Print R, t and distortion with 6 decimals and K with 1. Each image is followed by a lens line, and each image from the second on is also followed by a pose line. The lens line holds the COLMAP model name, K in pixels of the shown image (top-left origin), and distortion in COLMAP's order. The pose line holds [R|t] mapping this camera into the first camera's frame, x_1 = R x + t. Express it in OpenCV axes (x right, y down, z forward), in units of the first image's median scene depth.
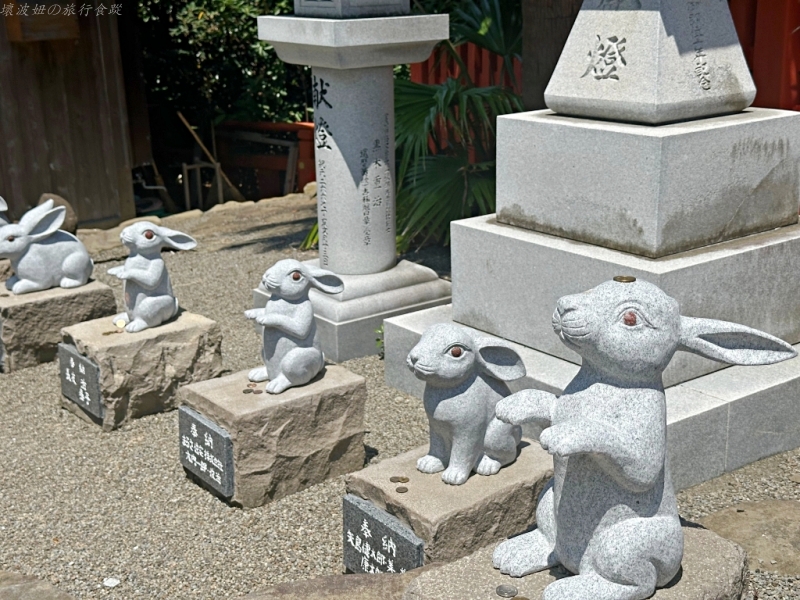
lens RADIAL K [[1102.4, 0, 399.8], [0, 1102.4, 301.2], [0, 0, 1]] dist [0.171886, 0.000000]
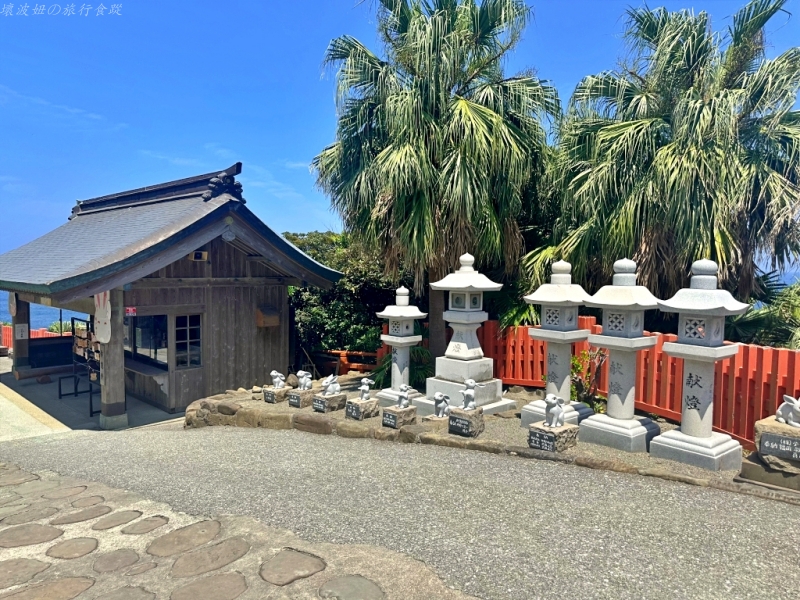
lens RADIAL K [[566.4, 0, 398.3], [0, 566.4, 302.7], [0, 0, 1]] dist [0.046237, -0.054447]
pose [[0.990078, 0.026104, 0.138071, -0.451835], [0.006054, 0.973756, -0.227513, 0.180016], [-0.140387, 0.226092, 0.963937, -1.552583]]
